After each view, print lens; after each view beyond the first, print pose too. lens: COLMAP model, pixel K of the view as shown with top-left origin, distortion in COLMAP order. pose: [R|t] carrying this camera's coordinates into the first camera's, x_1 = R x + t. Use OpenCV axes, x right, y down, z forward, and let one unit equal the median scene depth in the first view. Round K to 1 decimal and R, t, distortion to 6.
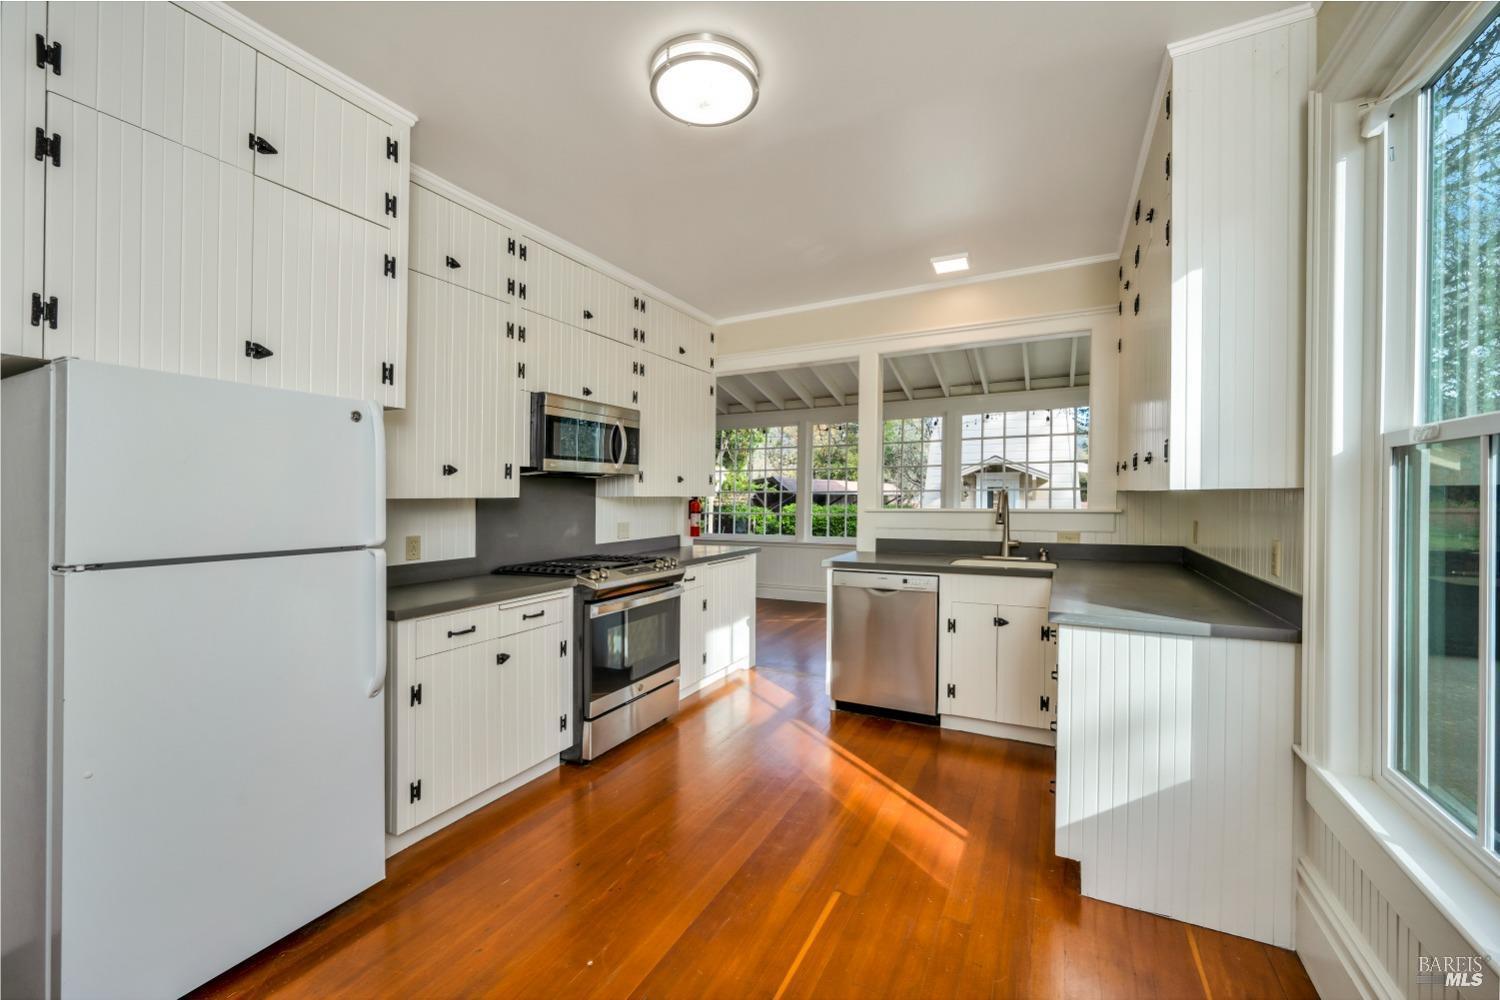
lens RADIAL K [[601.4, 0, 750.1], [0, 601.4, 501.3], [0, 0, 1]] dist [0.001000, -0.000028]
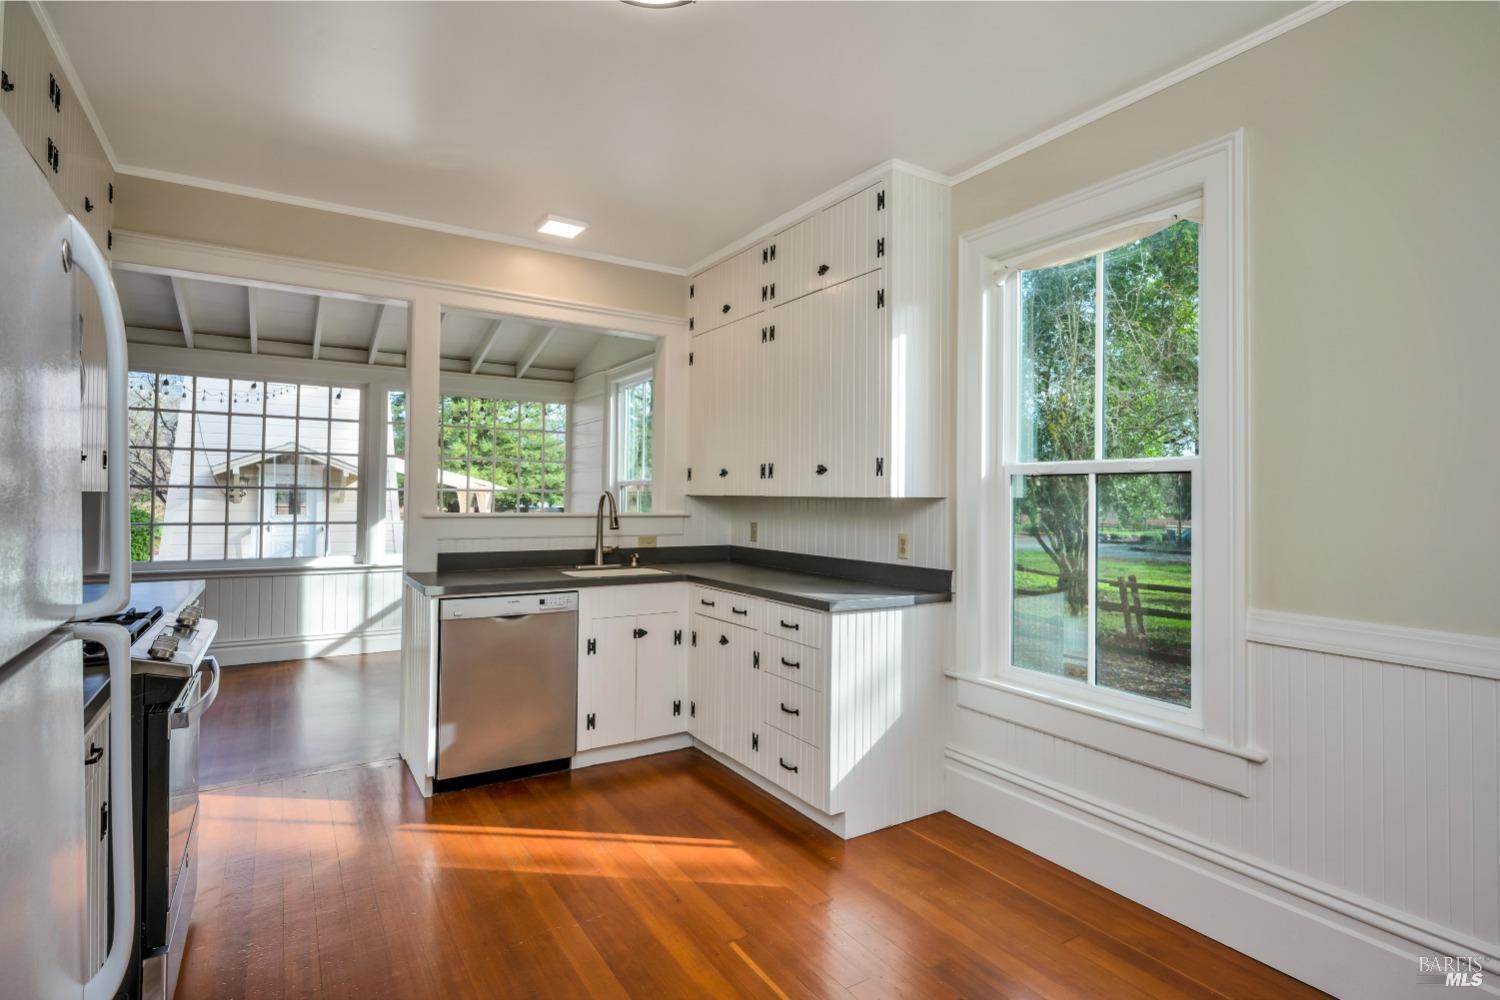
lens RADIAL K [[748.4, 0, 749.8], [0, 748.4, 499.5], [0, 0, 1]] dist [0.004791, 0.000263]
pose [[0.507929, 0.012367, 0.861310, -0.487971], [-0.006608, 0.999923, -0.010461, 0.002953], [-0.861374, -0.000378, 0.507972, 0.249498]]
